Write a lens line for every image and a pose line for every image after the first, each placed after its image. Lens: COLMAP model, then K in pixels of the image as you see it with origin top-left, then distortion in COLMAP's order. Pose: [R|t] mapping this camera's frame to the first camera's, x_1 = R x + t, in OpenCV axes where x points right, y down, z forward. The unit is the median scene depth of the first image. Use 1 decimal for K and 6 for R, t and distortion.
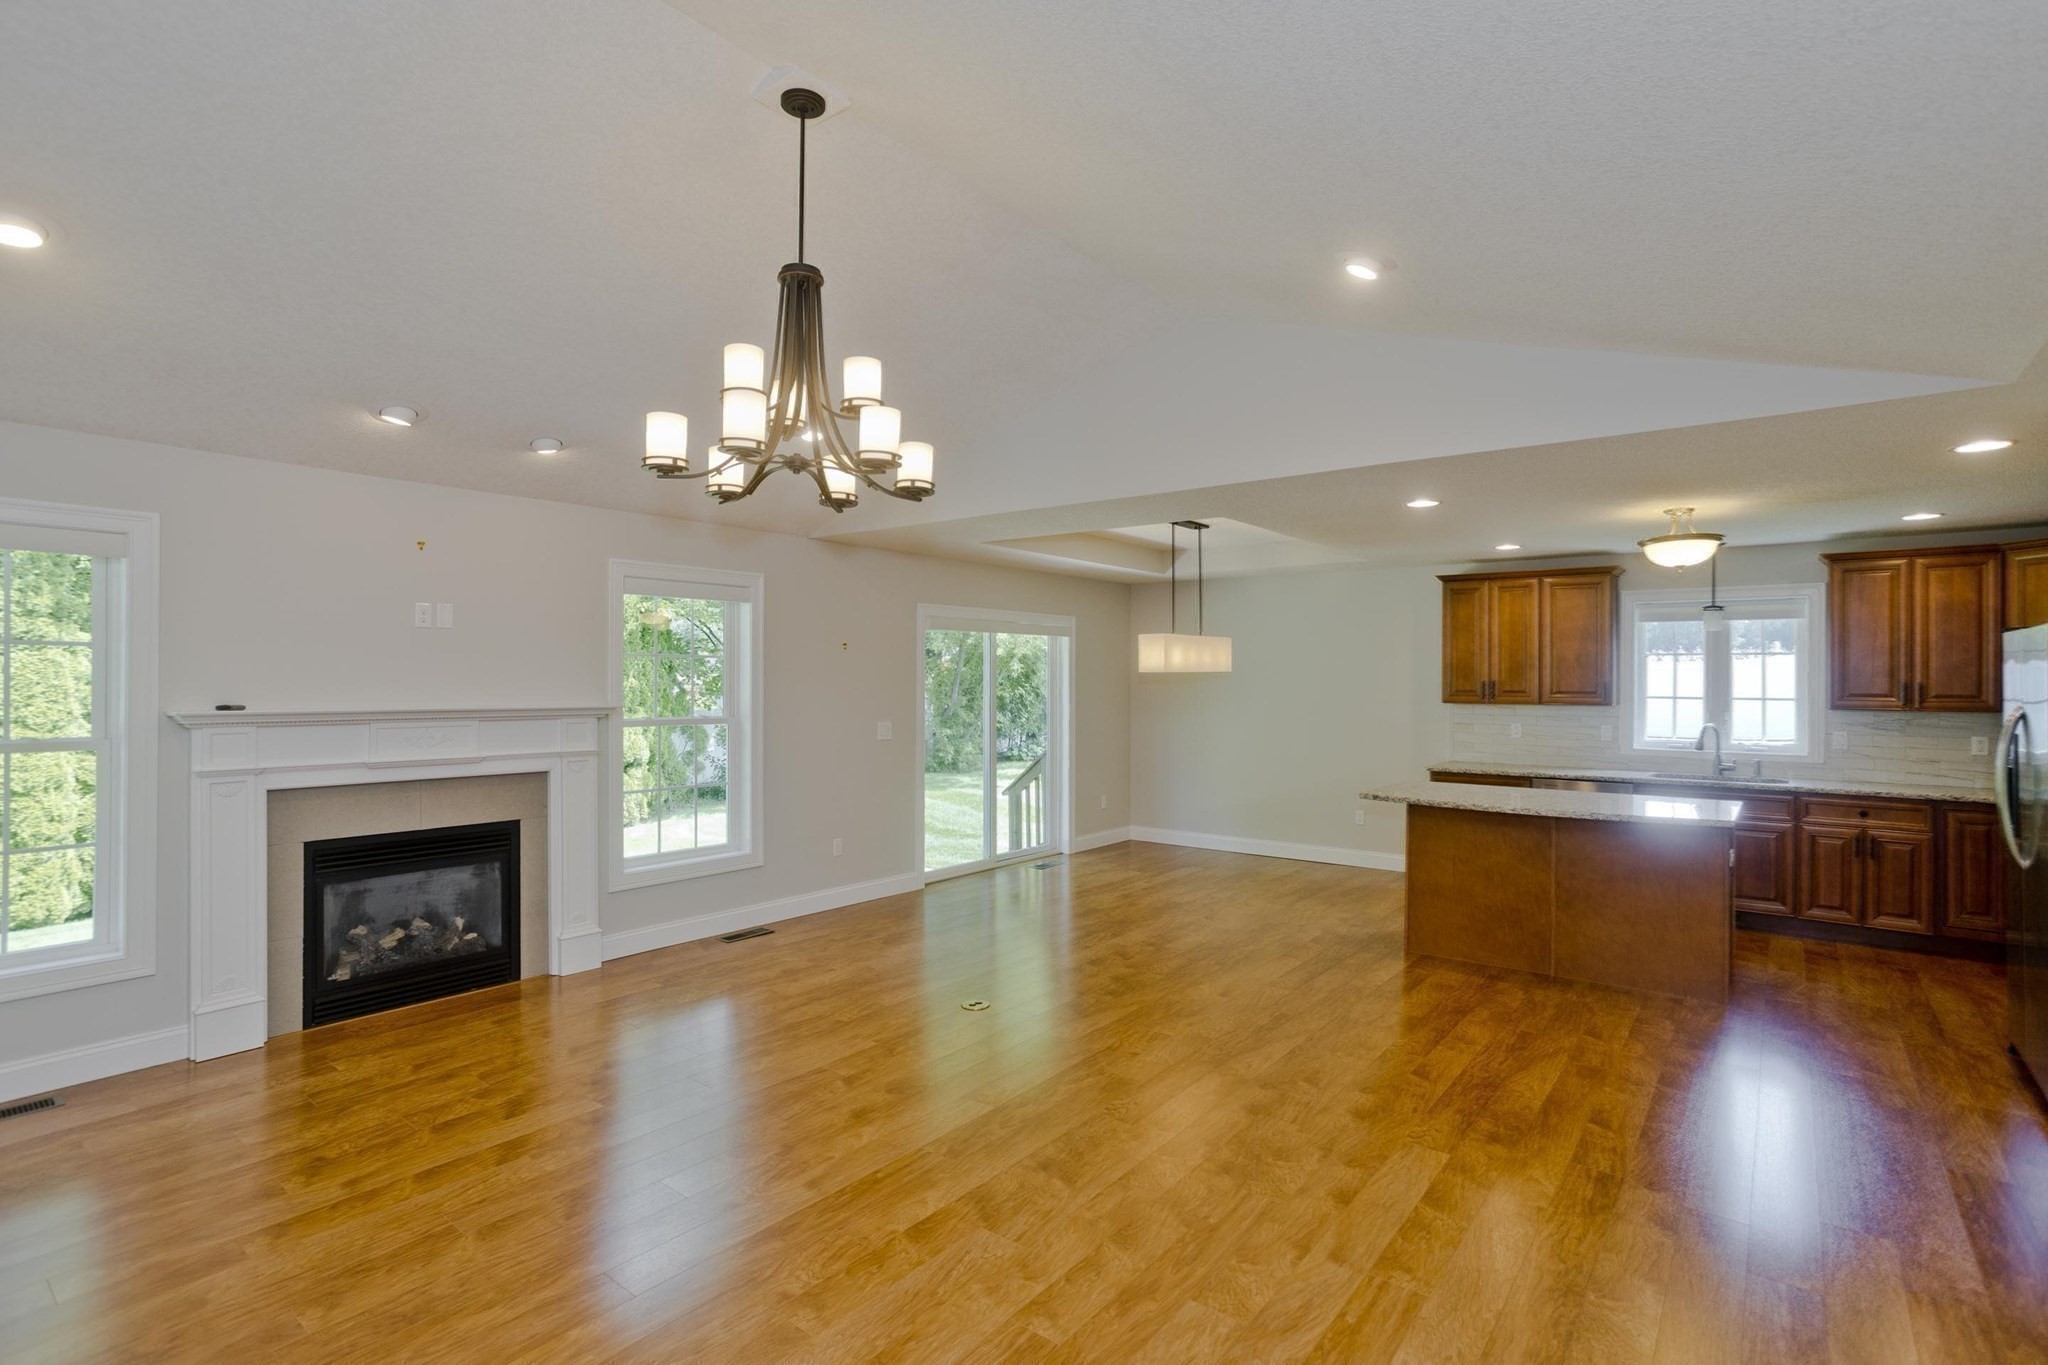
lens RADIAL K [[982.3, 0, 1044.9], [0, 982.3, 664.9], [0, 0, 1]] dist [-0.044077, 0.026849]
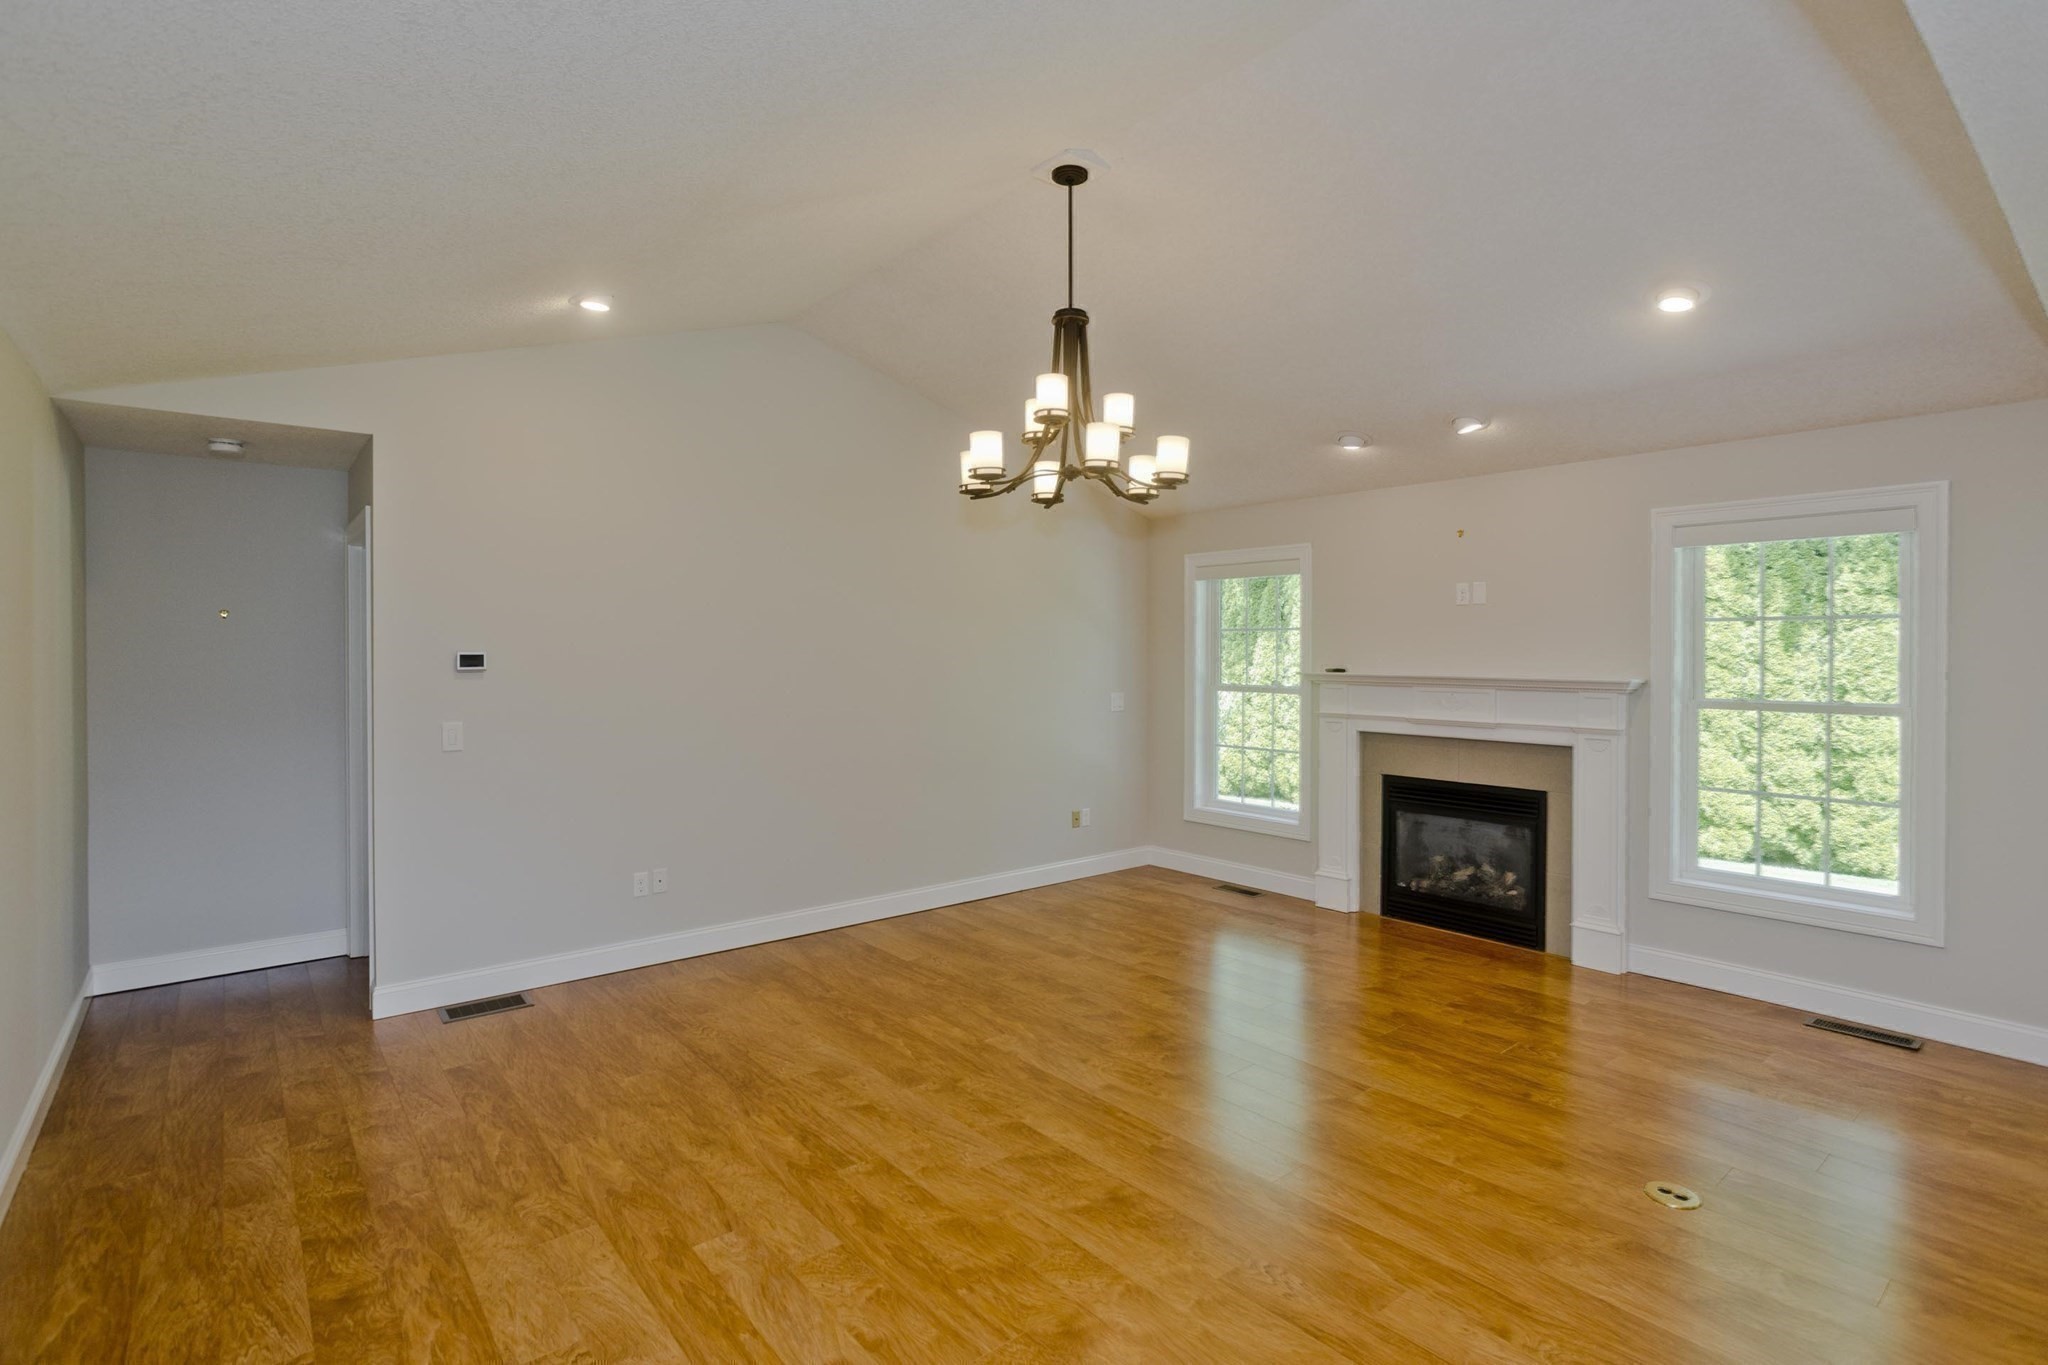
lens RADIAL K [[982.3, 0, 1022.0], [0, 982.3, 669.0], [0, 0, 1]] dist [-0.044077, 0.026849]
pose [[-0.225771, 0.016275, -0.974044, 0.521299], [0.015657, 0.999792, 0.013076, 0.011575], [0.974054, -0.012298, -0.225979, 0.669072]]
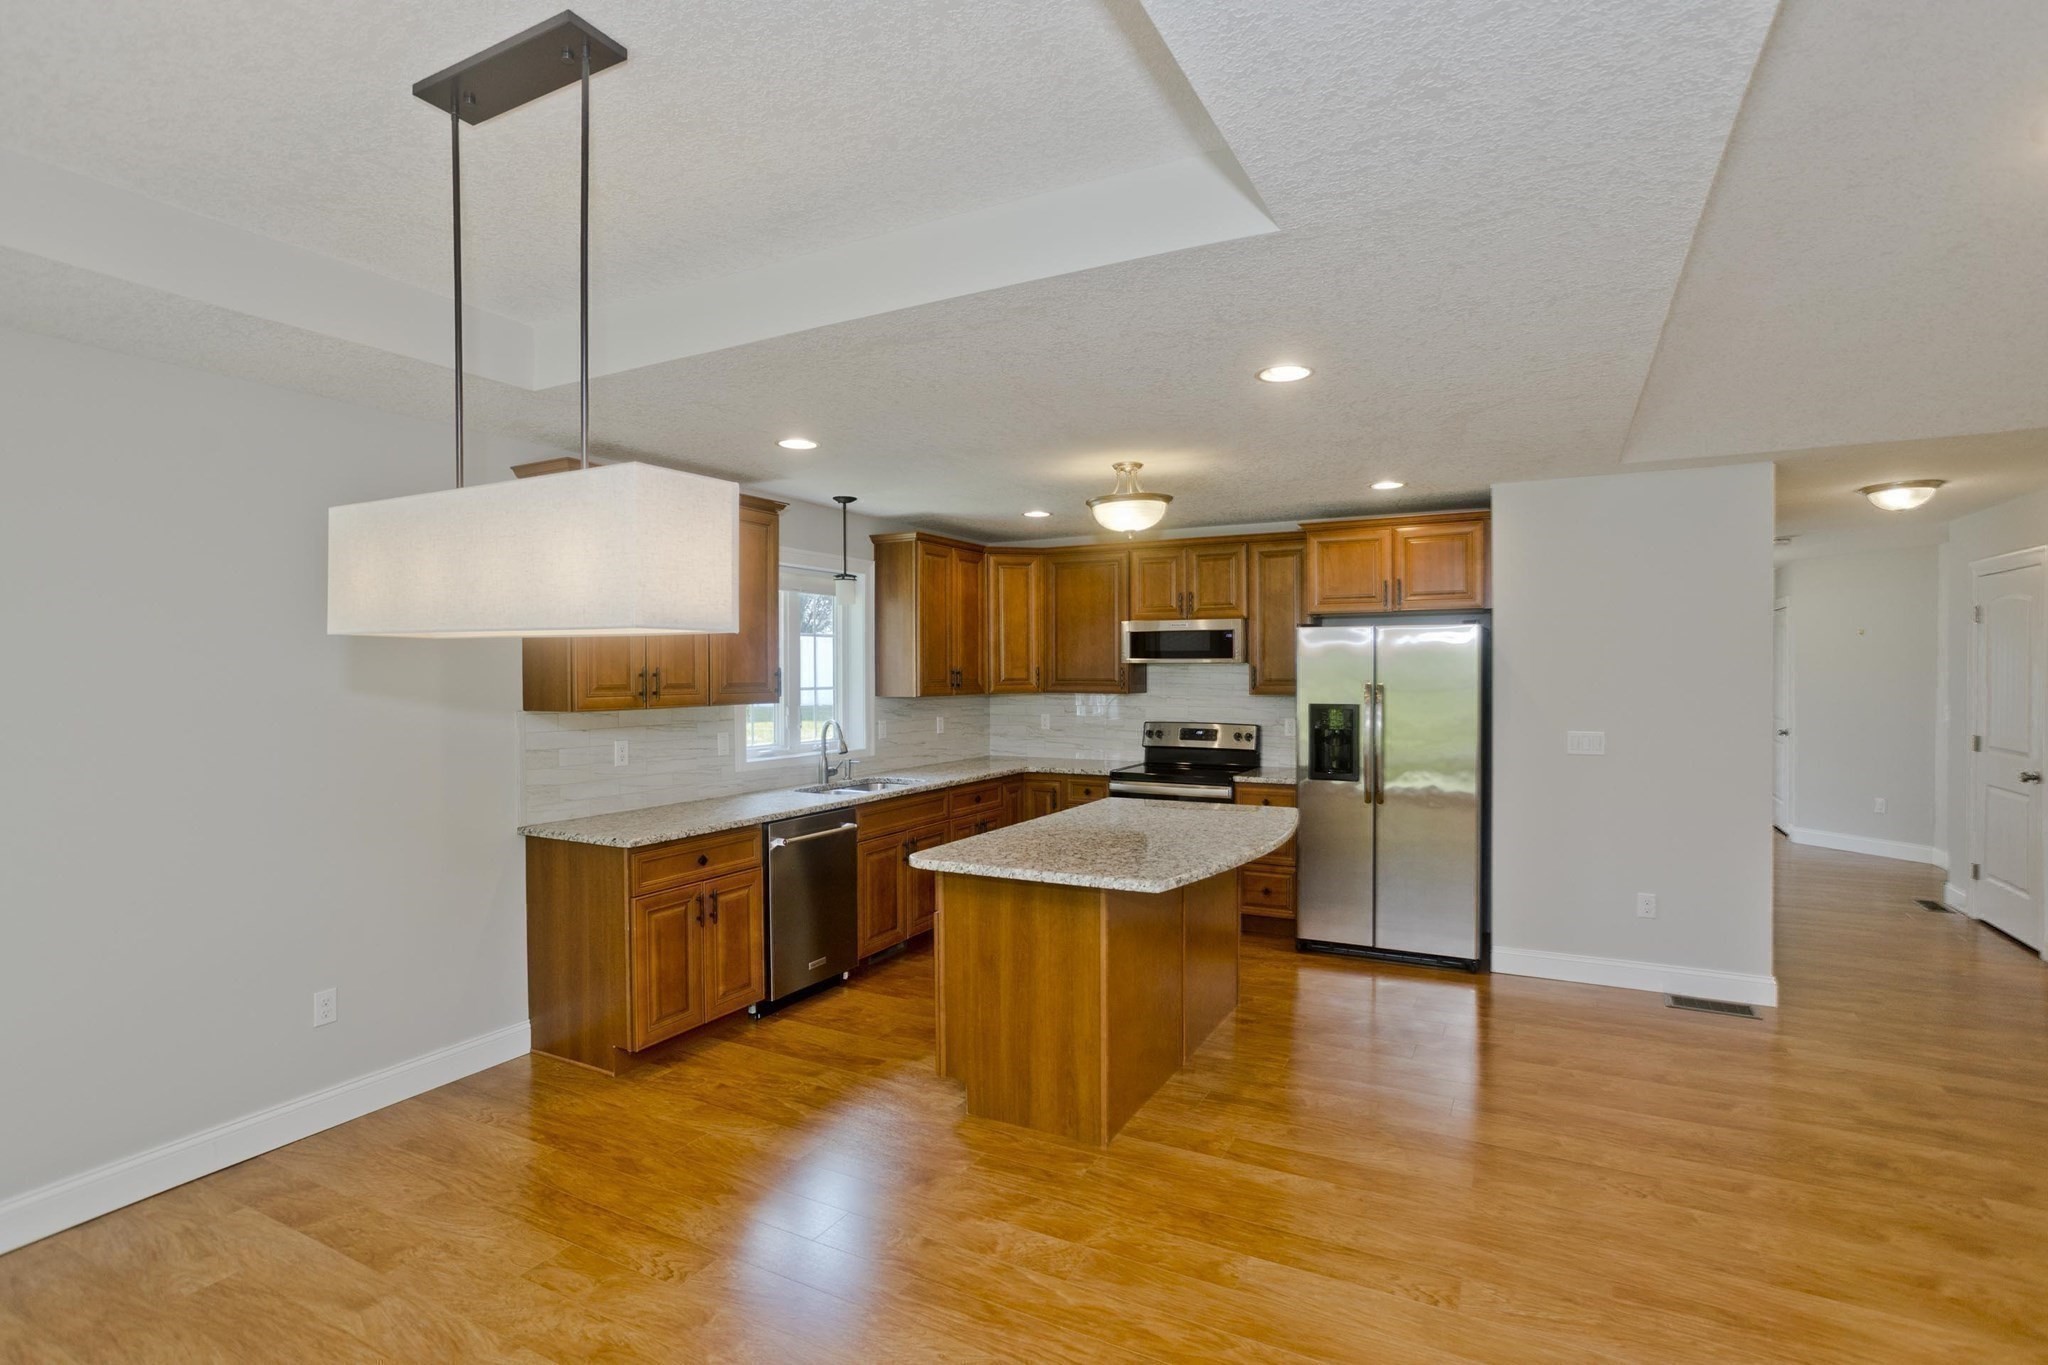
lens RADIAL K [[982.3, 0, 1023.8], [0, 982.3, 683.6], [0, 0, 1]] dist [-0.044077, 0.026849]
pose [[-0.164268, -0.016572, 0.986277, -0.185522], [-0.012254, 0.999816, 0.014759, 0.019895], [-0.986340, -0.009661, -0.164441, 1.221716]]
